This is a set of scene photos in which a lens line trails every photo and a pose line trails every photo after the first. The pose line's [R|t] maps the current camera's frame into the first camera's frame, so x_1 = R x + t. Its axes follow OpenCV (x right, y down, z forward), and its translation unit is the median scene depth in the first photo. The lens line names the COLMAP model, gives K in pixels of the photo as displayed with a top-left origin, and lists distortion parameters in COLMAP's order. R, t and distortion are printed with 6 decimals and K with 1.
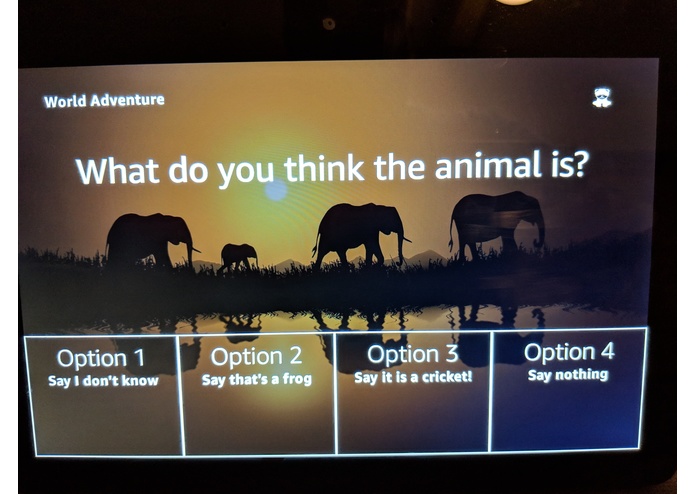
lens RADIAL K [[510.5, 0, 347.3], [0, 510.5, 127.5], [0, 0, 1]] dist [-0.002558, -0.004075]
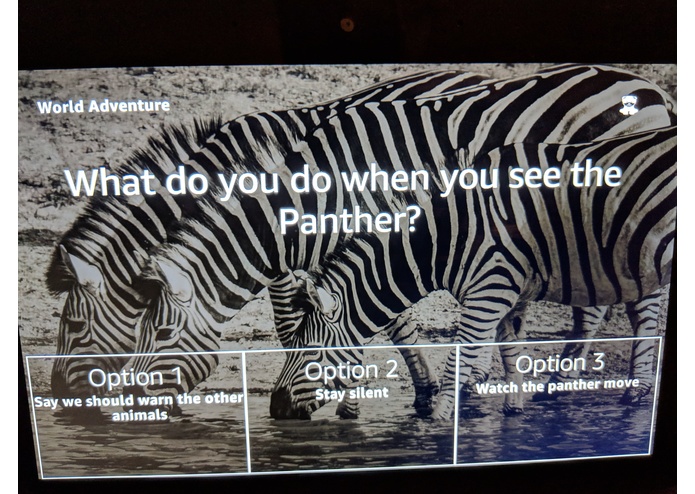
lens RADIAL K [[539.8, 0, 329.4], [0, 539.8, 166.2], [0, 0, 1]] dist [-0.013080, -0.008682]
pose [[0.998937, -0.001274, 0.046081, -0.112304], [-0.001249, 0.998504, 0.054670, 0.001997], [-0.046082, -0.054669, 0.997441, 0.000808]]
